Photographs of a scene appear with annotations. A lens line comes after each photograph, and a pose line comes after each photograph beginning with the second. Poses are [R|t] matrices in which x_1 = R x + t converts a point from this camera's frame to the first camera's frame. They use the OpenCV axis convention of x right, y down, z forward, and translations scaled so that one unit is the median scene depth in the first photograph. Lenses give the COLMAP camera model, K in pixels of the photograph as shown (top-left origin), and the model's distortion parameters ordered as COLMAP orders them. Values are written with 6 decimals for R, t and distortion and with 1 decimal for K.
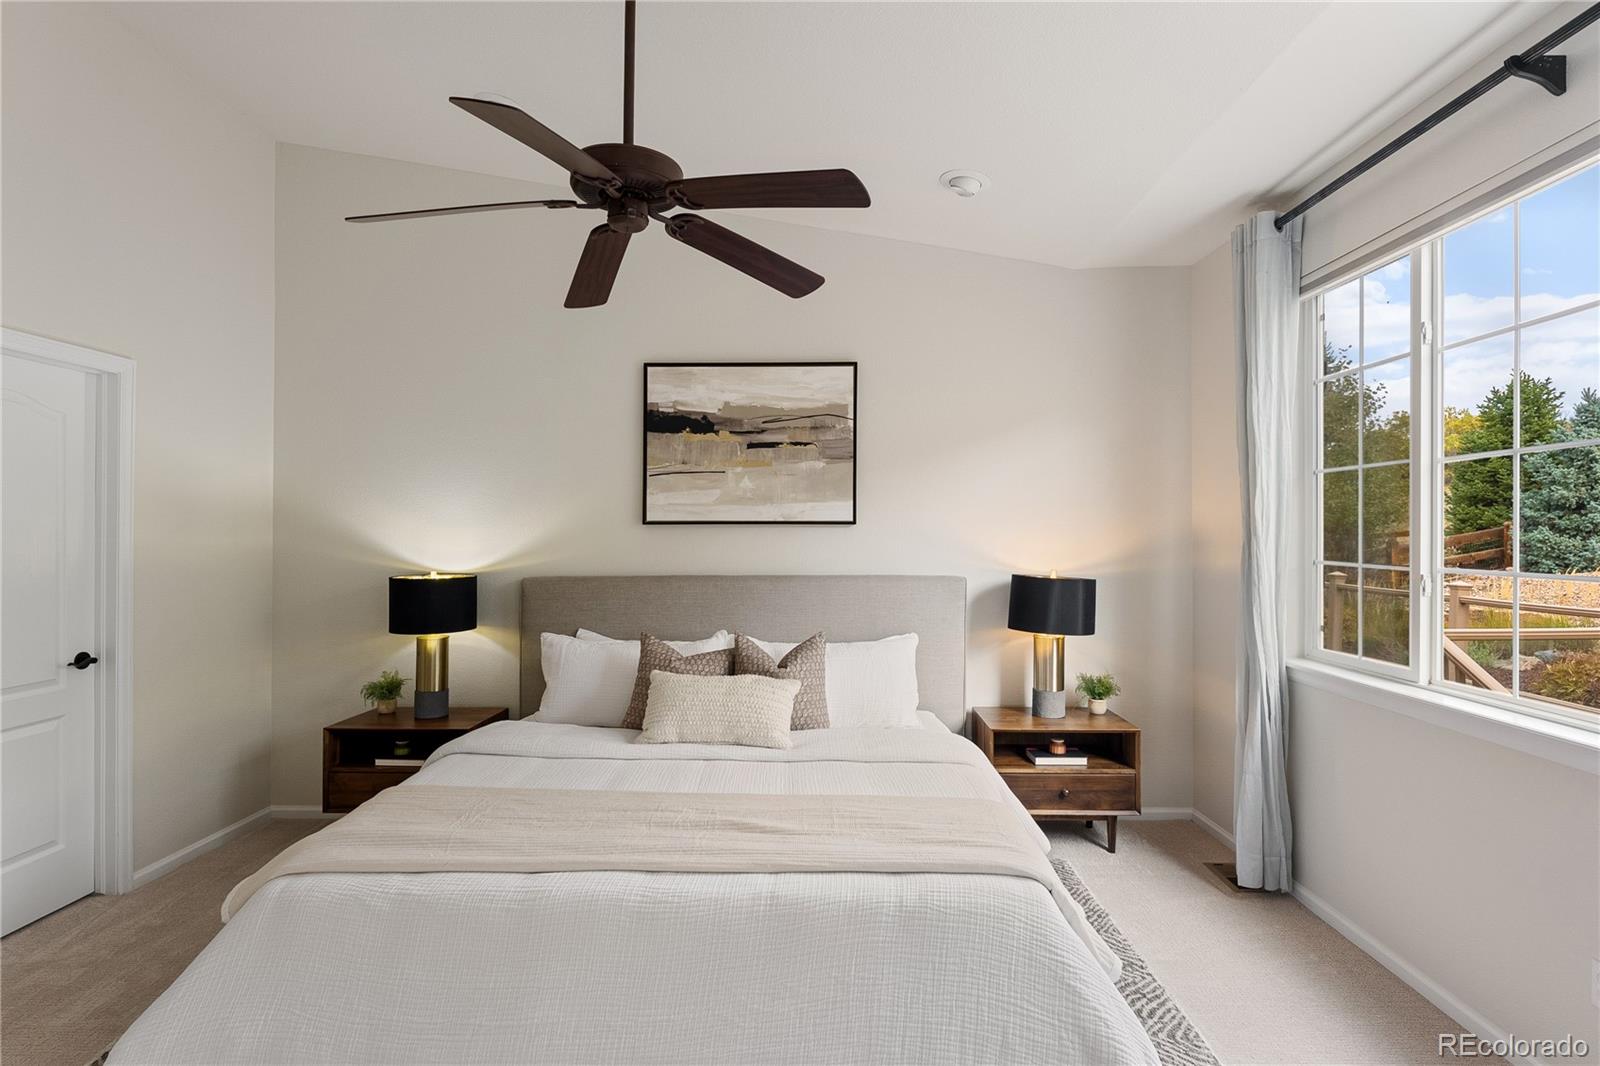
lens RADIAL K [[790.5, 0, 795.2], [0, 790.5, 530.9], [0, 0, 1]] dist [0.001670, -0.000026]
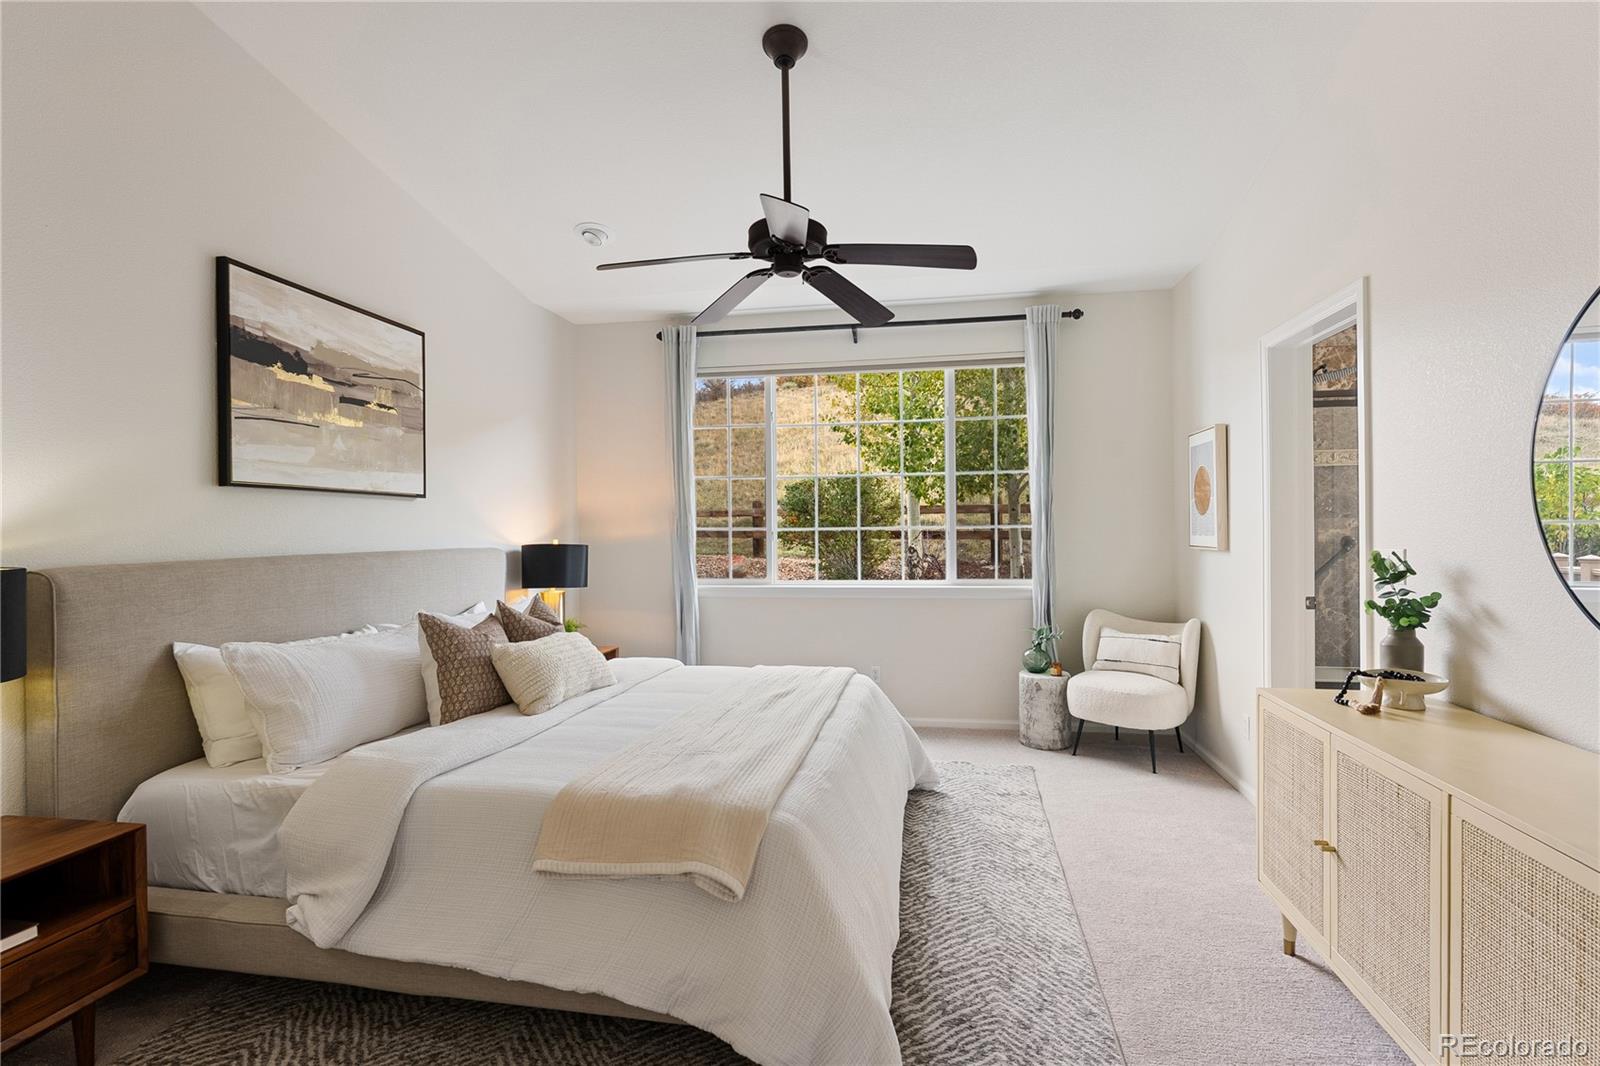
lens RADIAL K [[754.0, 0, 798.8], [0, 754.0, 533.6], [0, 0, 1]] dist [0.005471, 0.000556]
pose [[0.156947, -0.008163, 0.987573, -0.779063], [0.003248, 0.999965, 0.007749, 0.030642], [-0.987602, 0.001992, 0.156968, 0.392091]]
